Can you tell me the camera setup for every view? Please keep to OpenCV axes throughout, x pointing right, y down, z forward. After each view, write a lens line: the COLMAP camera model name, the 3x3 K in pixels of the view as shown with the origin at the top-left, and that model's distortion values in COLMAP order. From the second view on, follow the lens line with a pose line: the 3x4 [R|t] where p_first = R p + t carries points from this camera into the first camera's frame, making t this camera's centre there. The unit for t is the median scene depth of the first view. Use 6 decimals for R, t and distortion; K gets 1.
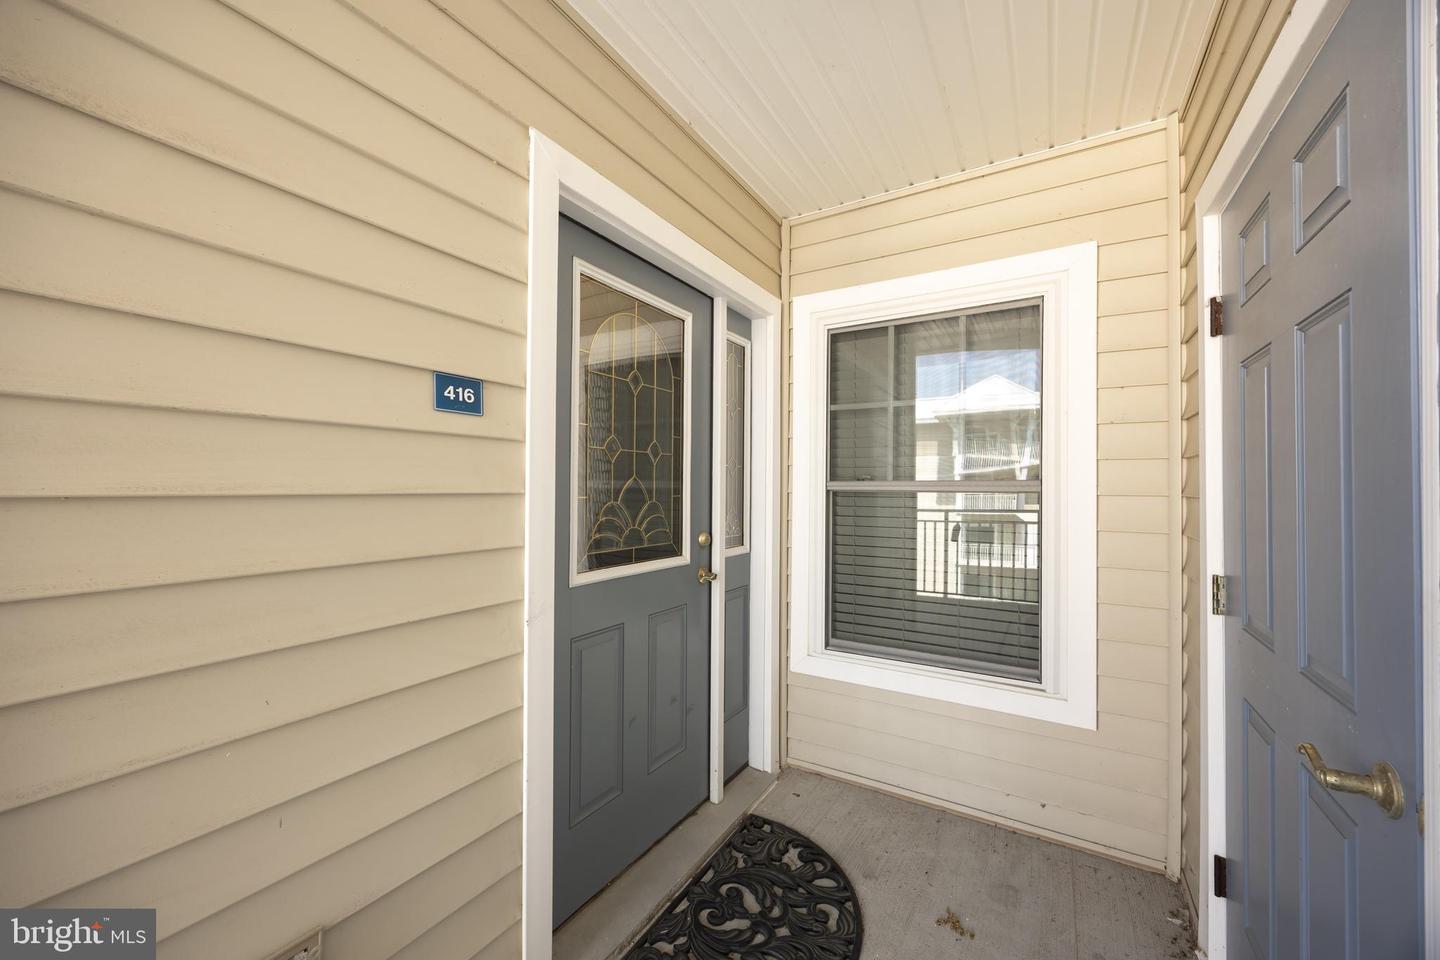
lens RADIAL K [[548.9, 0, 720.0], [0, 548.9, 480.0], [0, 0, 1]] dist [0.000663, -0.000005]
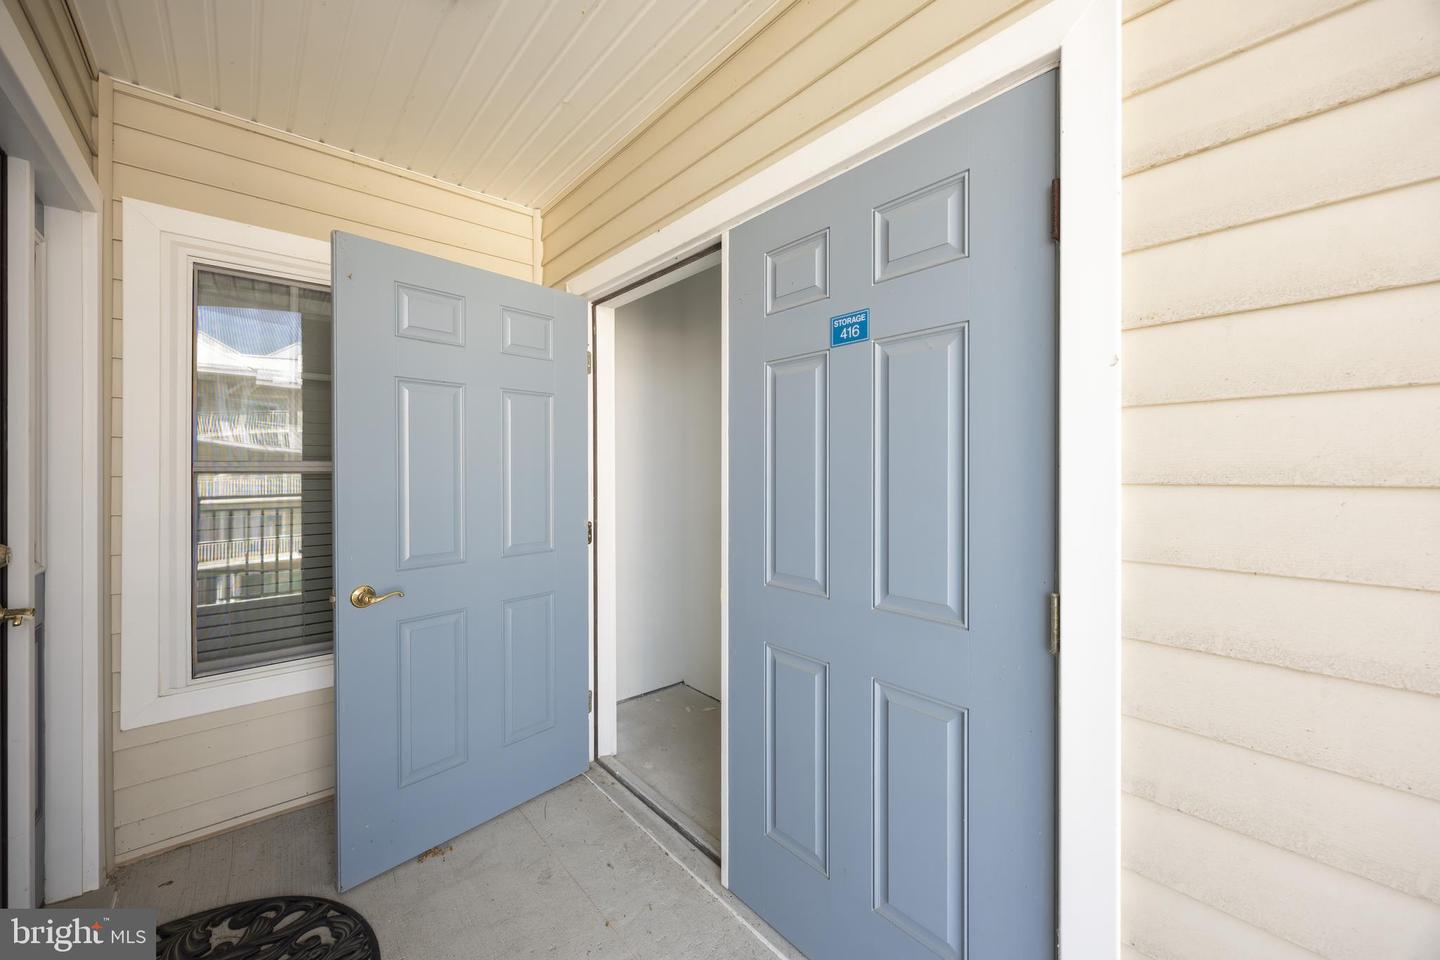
lens RADIAL K [[548.9, 0, 720.0], [0, 548.9, 480.0], [0, 0, 1]] dist [0.000663, -0.000005]
pose [[0.311614, -0.015215, 0.950087, -0.336994], [-0.007372, 0.999803, 0.018429, 0.010631], [-0.950180, -0.012747, 0.311441, 0.069761]]
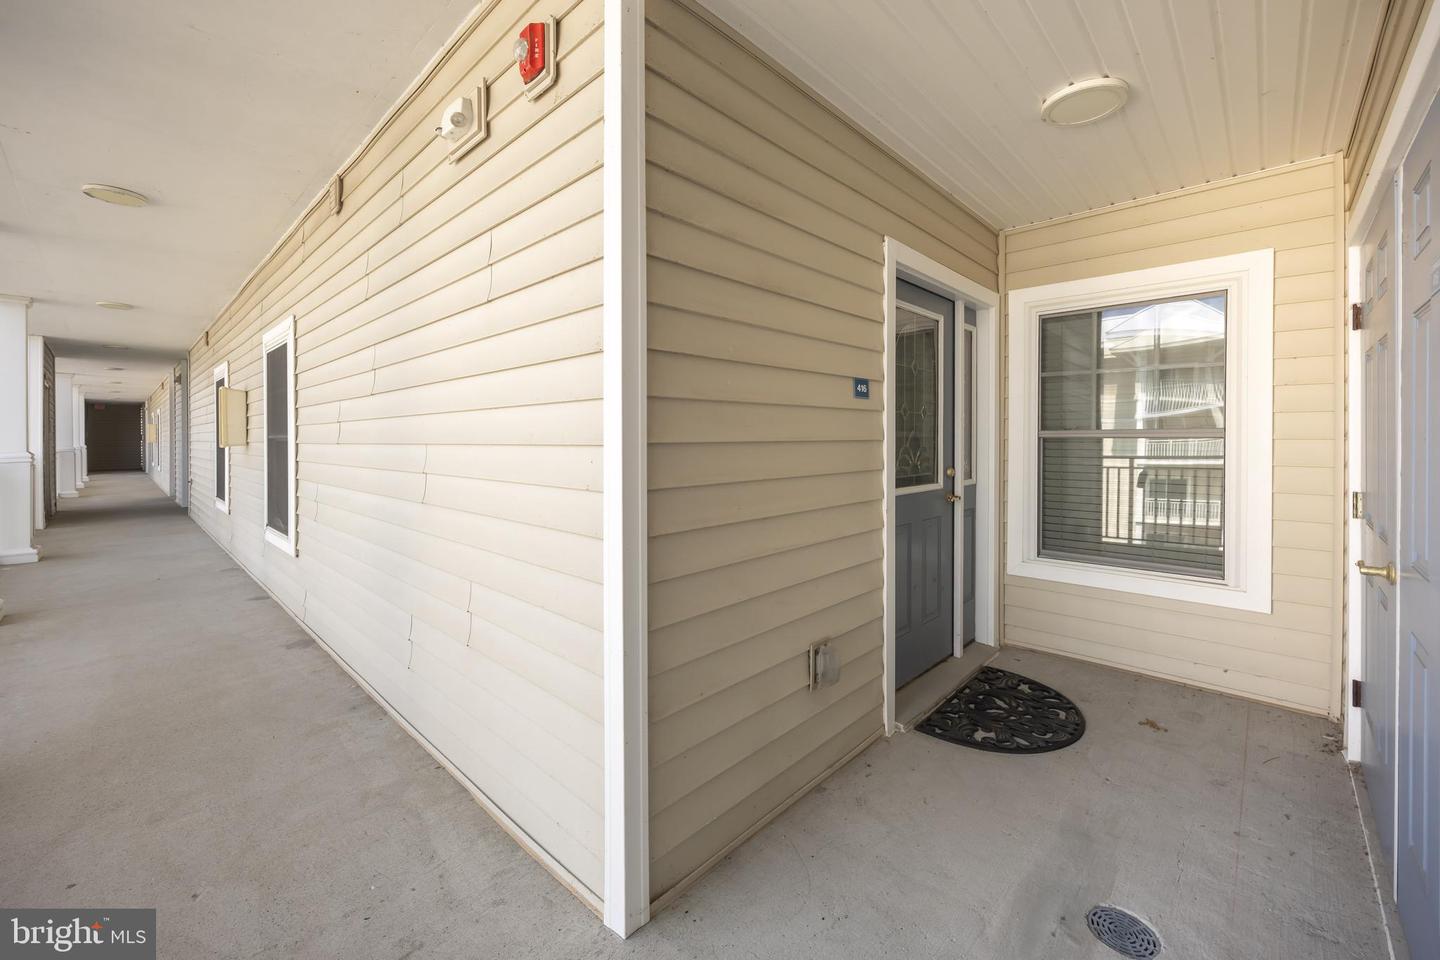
lens RADIAL K [[577.6, 0, 718.1], [0, 577.6, 440.6], [0, 0, 1]] dist [0.000177, -0.000176]
pose [[0.975993, -0.007602, -0.217668, -0.282441], [0.011854, 0.999763, 0.018238, -0.008874], [0.217478, -0.020380, 0.975852, -0.579327]]
